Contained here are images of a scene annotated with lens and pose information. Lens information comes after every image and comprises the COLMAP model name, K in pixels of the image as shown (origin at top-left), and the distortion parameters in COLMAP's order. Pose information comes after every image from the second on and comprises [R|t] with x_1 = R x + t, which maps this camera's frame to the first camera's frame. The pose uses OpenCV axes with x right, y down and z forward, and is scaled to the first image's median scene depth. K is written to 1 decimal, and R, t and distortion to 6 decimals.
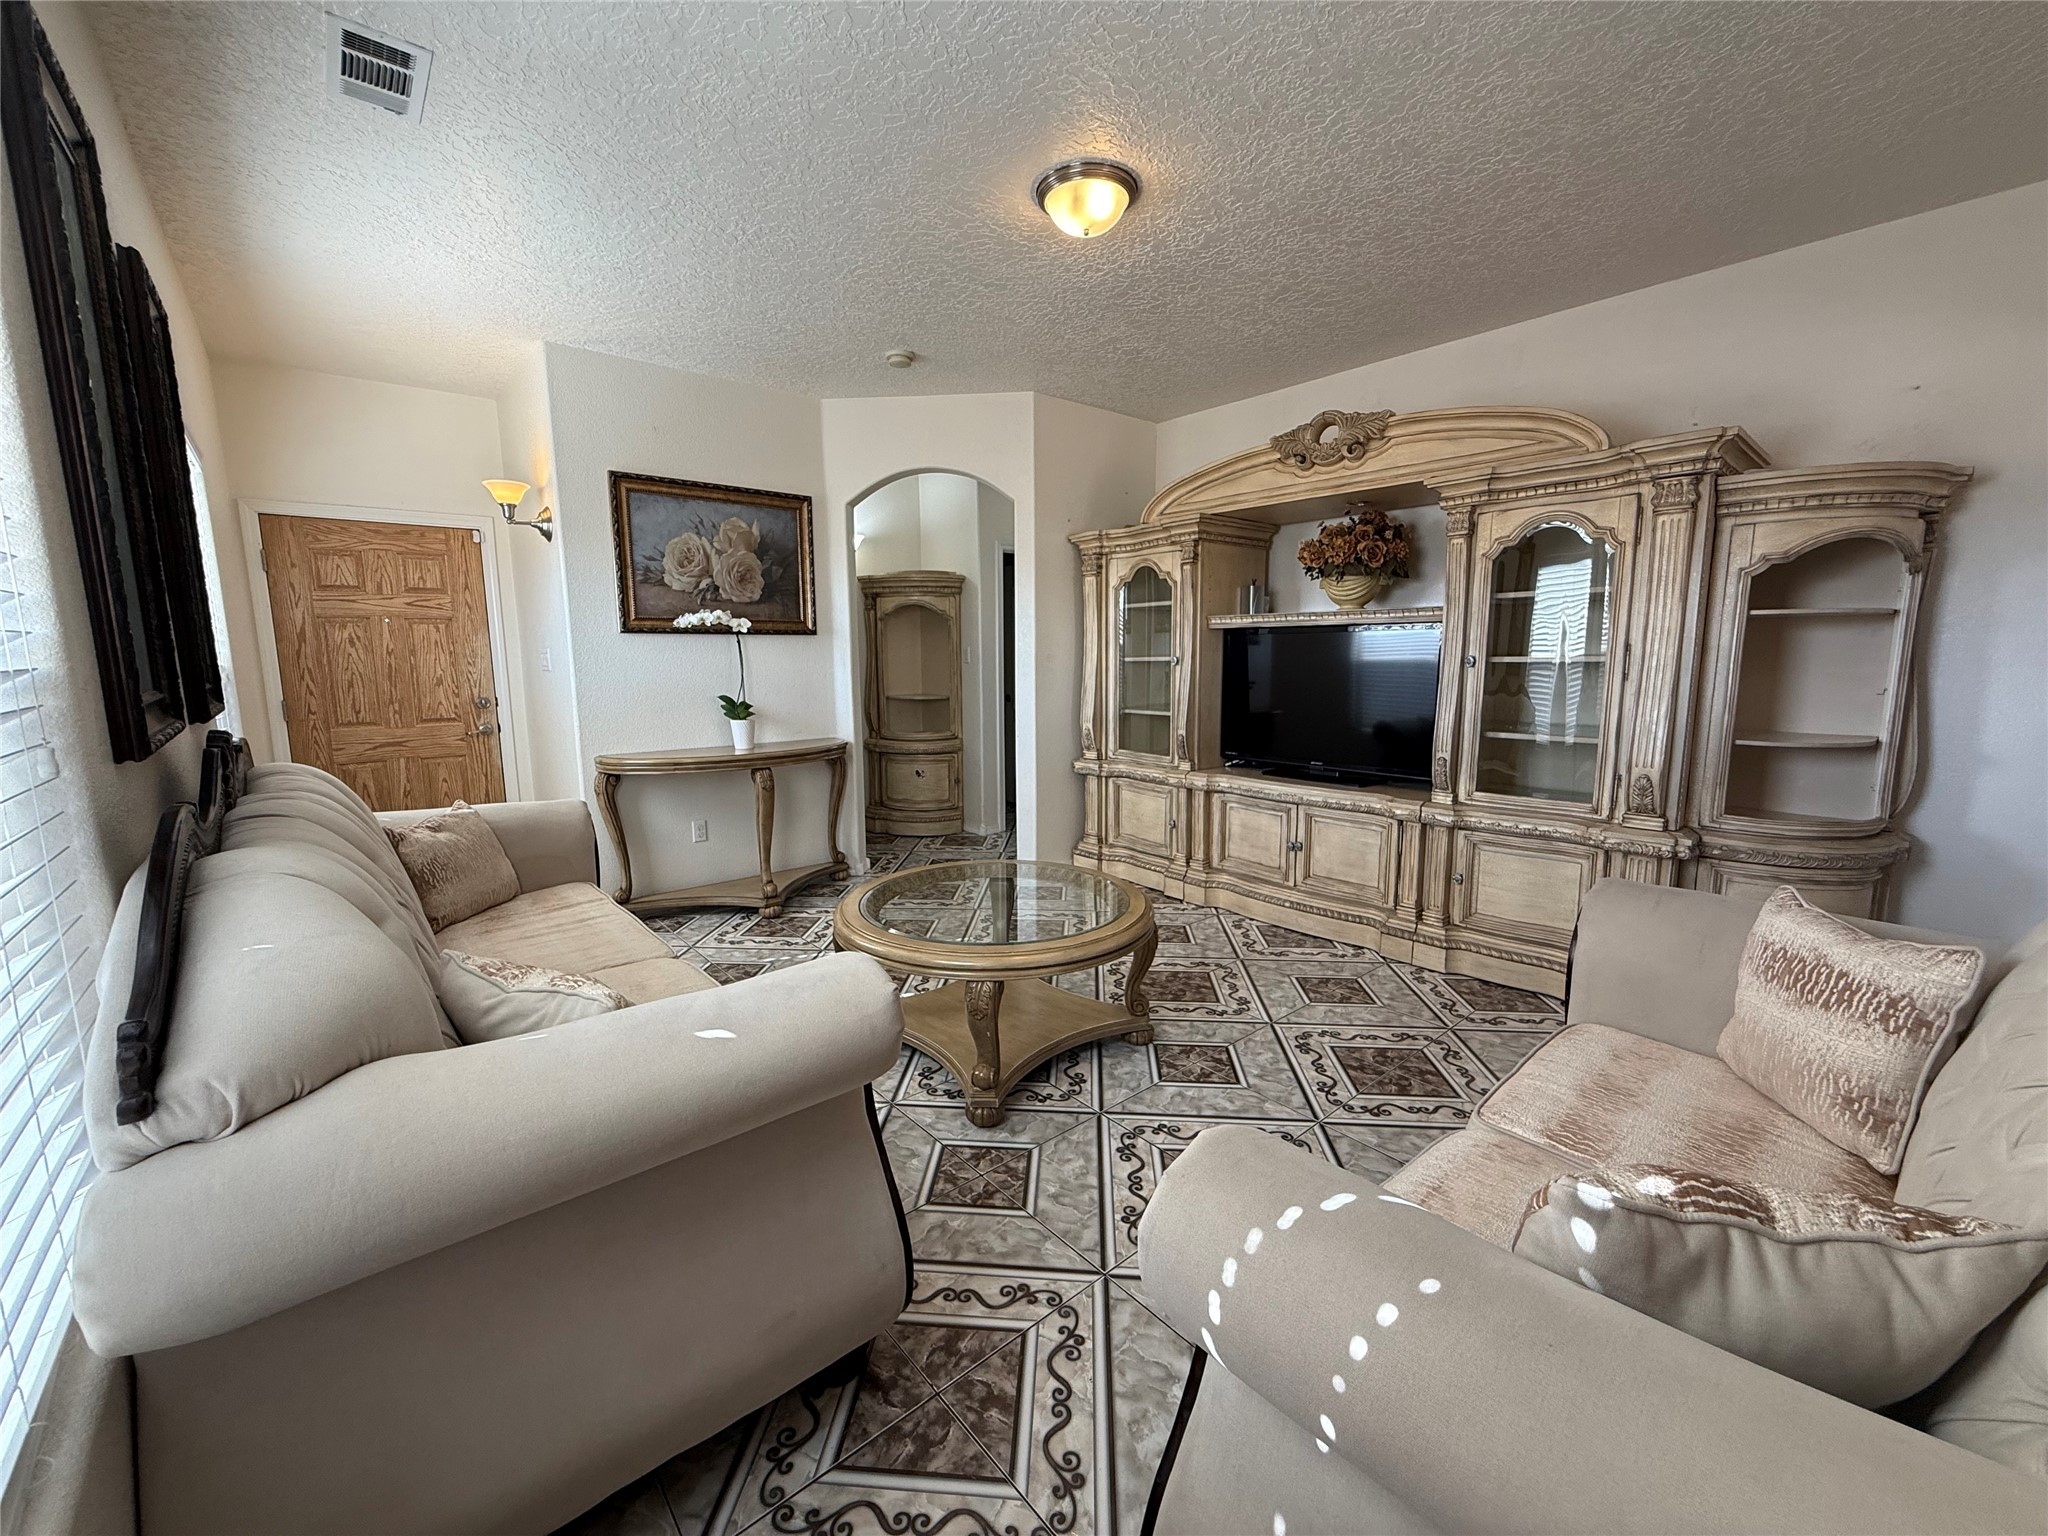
lens RADIAL K [[817.6, 0, 1018.6], [0, 817.6, 763.0], [0, 0, 1]] dist [0.000778, 0.000762]
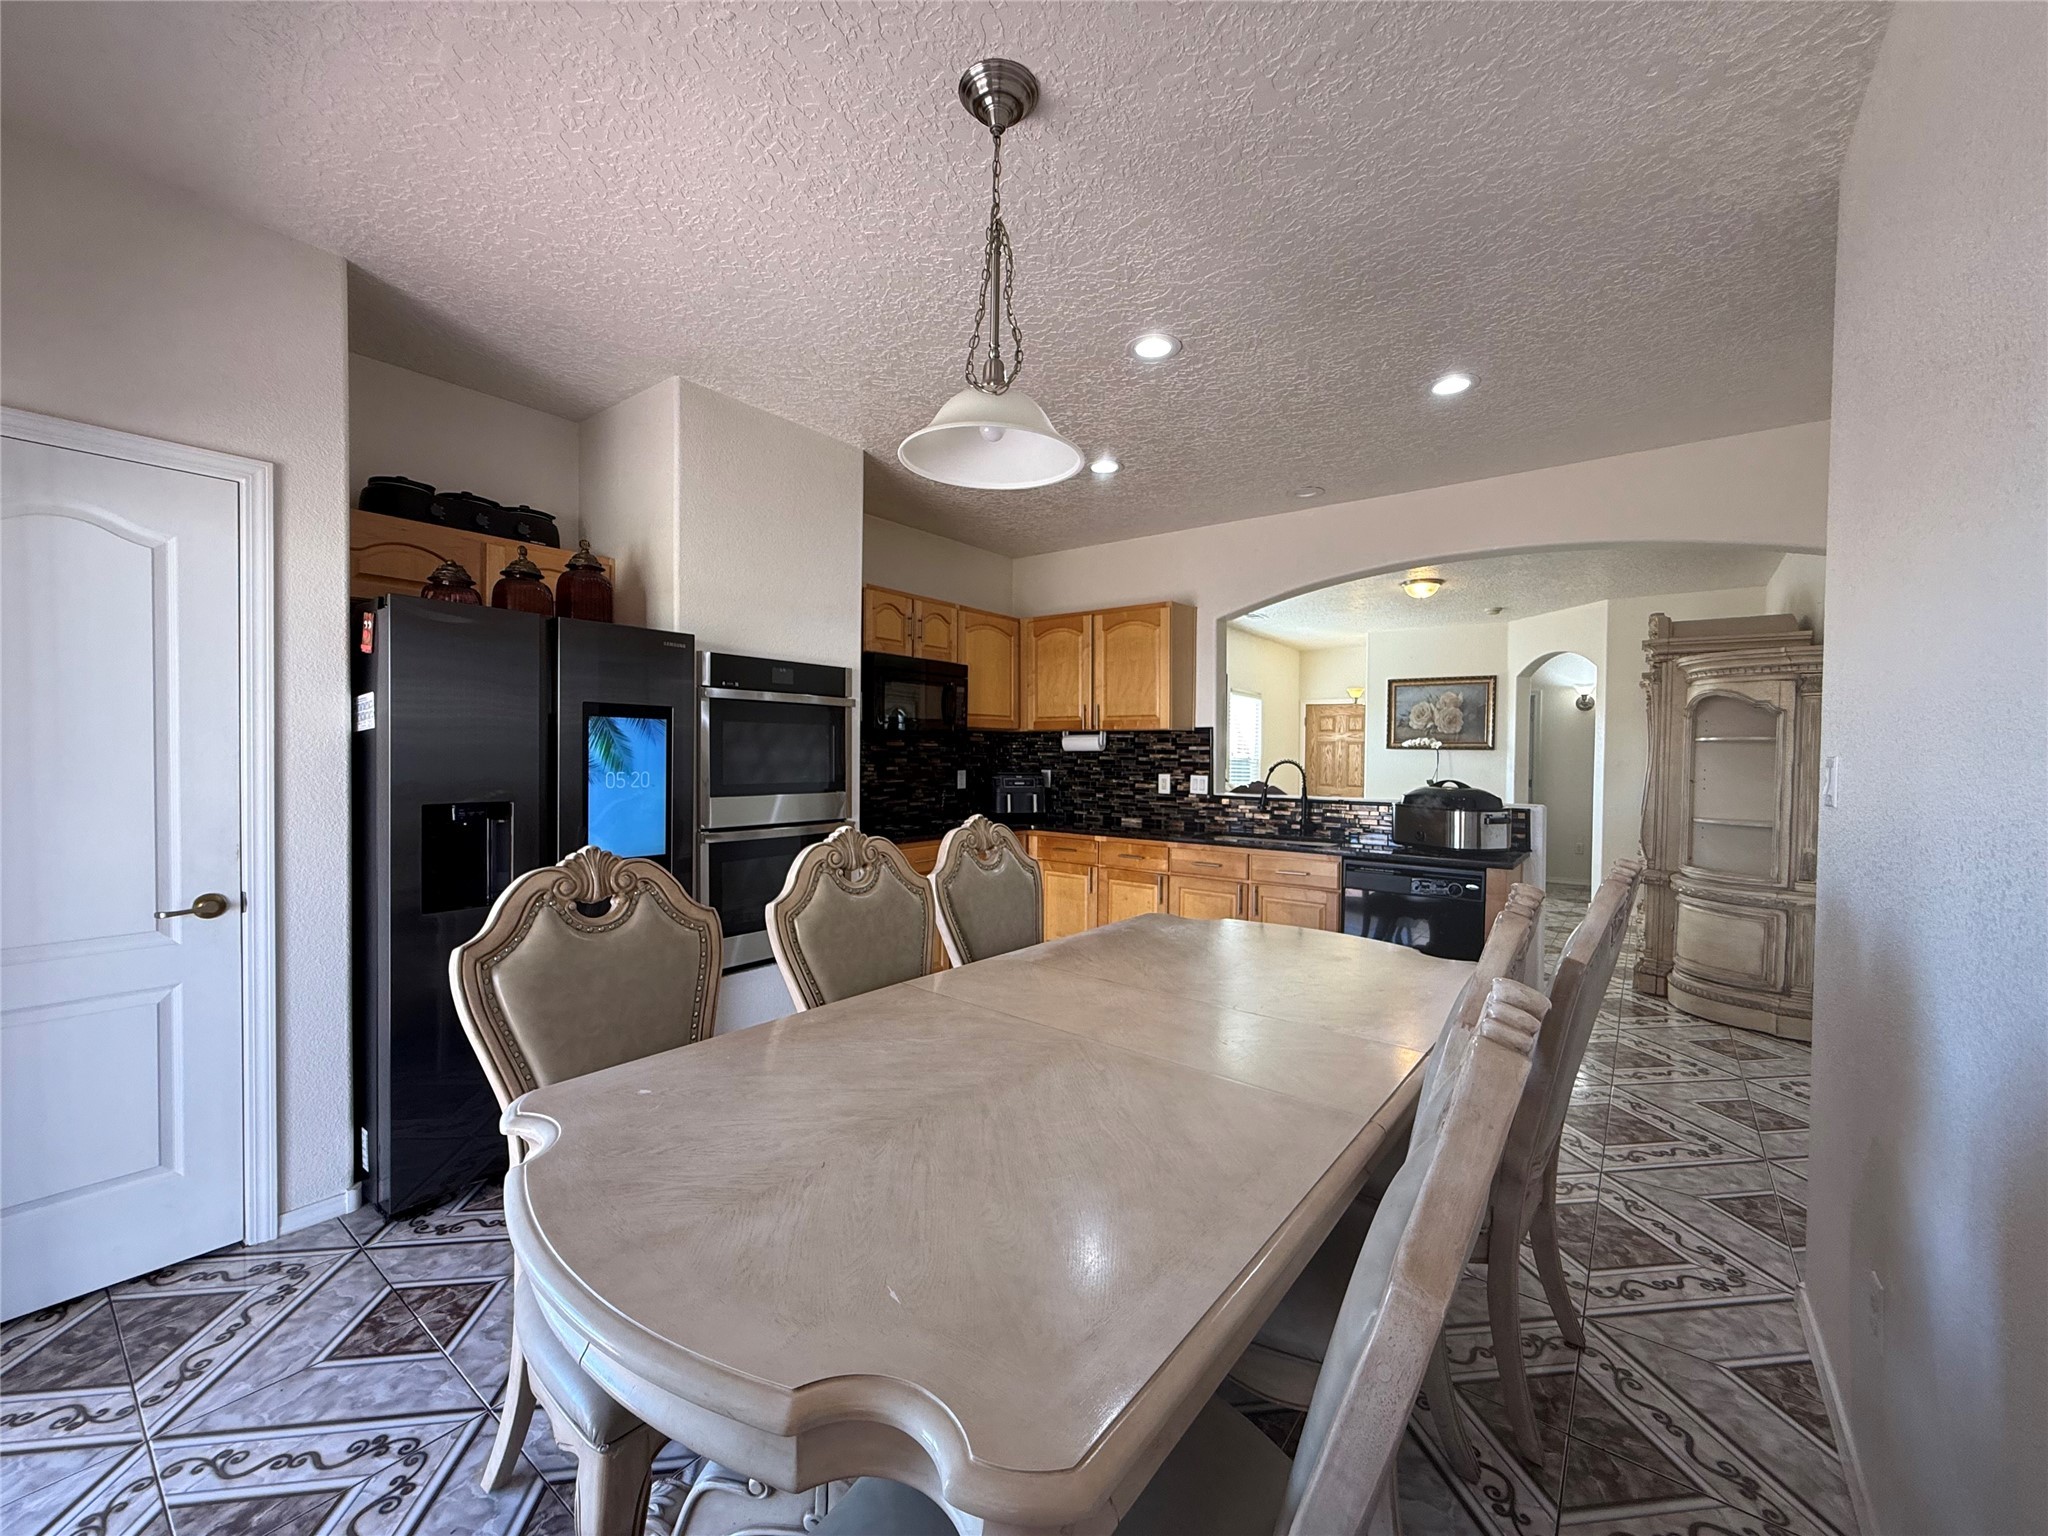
lens RADIAL K [[817.6, 0, 1021.9], [0, 817.6, 762.5], [0, 0, 1]] dist [0.000778, 0.000762]
pose [[0.211125, 0.019691, -0.977261, 1.405167], [-0.154591, 0.987886, -0.013493, 0.059339], [0.965157, 0.153924, 0.211611, -0.406908]]
